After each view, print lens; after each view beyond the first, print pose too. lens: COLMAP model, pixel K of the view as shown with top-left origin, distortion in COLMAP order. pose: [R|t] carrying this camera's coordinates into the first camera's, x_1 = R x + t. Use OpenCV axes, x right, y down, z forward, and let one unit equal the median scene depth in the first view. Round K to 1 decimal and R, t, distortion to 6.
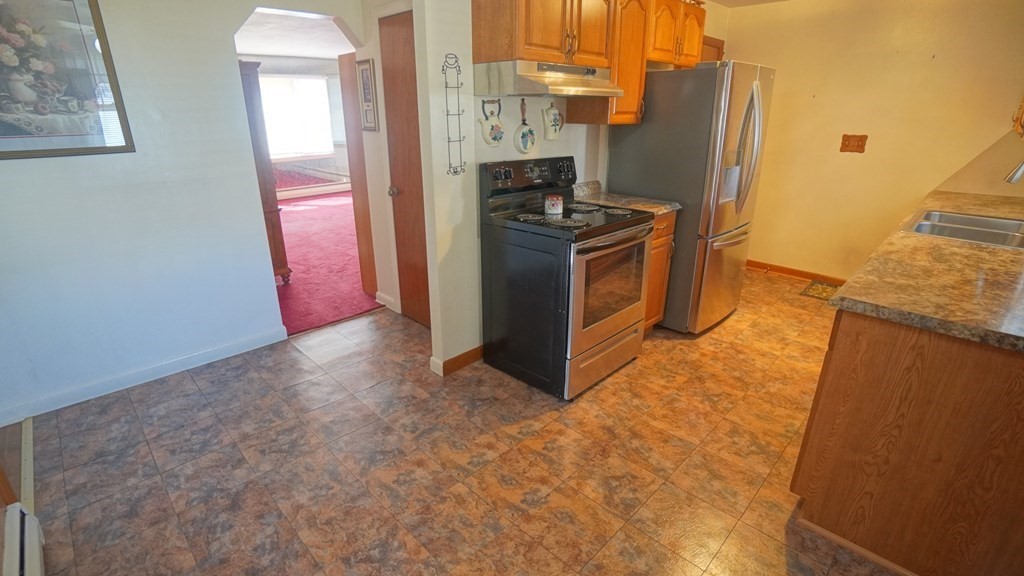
lens RADIAL K [[477.2, 0, 504.1], [0, 477.2, 287.6], [0, 0, 1]] dist [-0.067140, 0.025656]
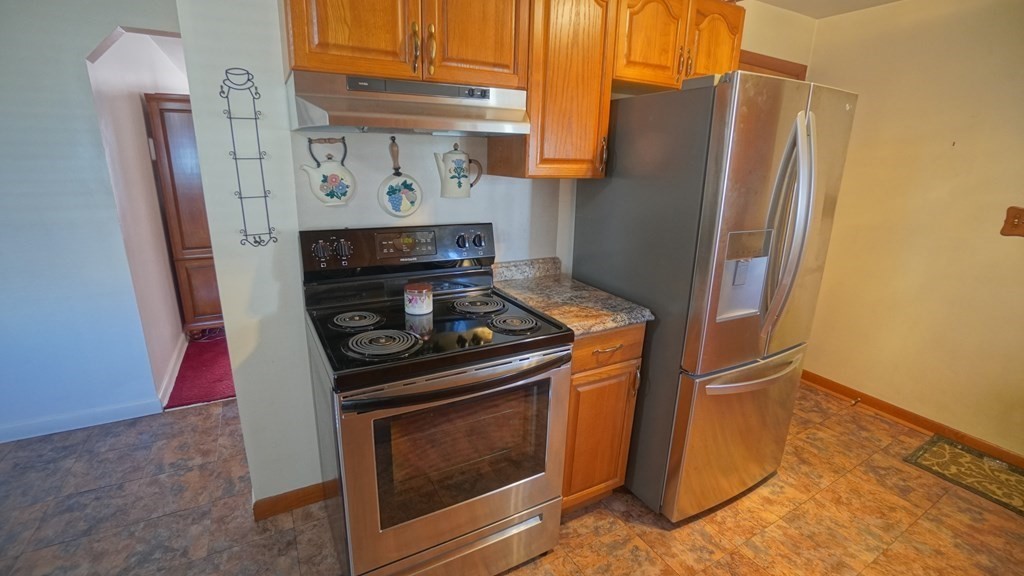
lens RADIAL K [[450.8, 0, 504.3], [0, 450.8, 287.0], [0, 0, 1]] dist [-0.060945, 0.021836]
pose [[0.961657, 0.100030, -0.255361, 0.366916], [-0.118868, 0.991132, -0.059395, -0.167008], [0.247155, 0.087472, 0.965020, 0.438411]]
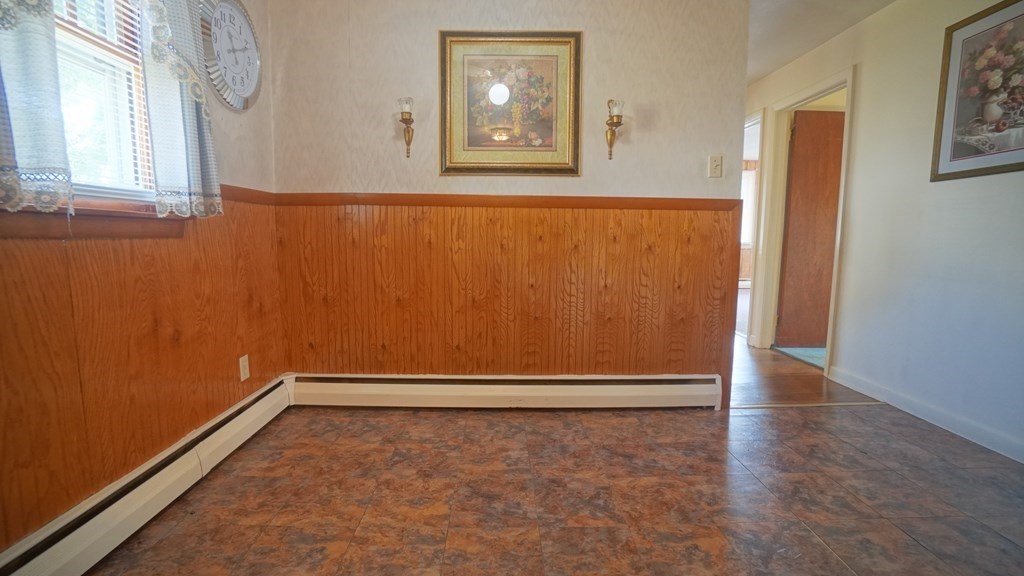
lens RADIAL K [[450.8, 0, 504.3], [0, 450.8, 287.0], [0, 0, 1]] dist [-0.060945, 0.021836]
pose [[-0.691212, 0.083350, -0.717830, 0.332667], [-0.256055, 0.900633, 0.351135, -0.099058], [0.675768, 0.426512, -0.601186, 0.755501]]
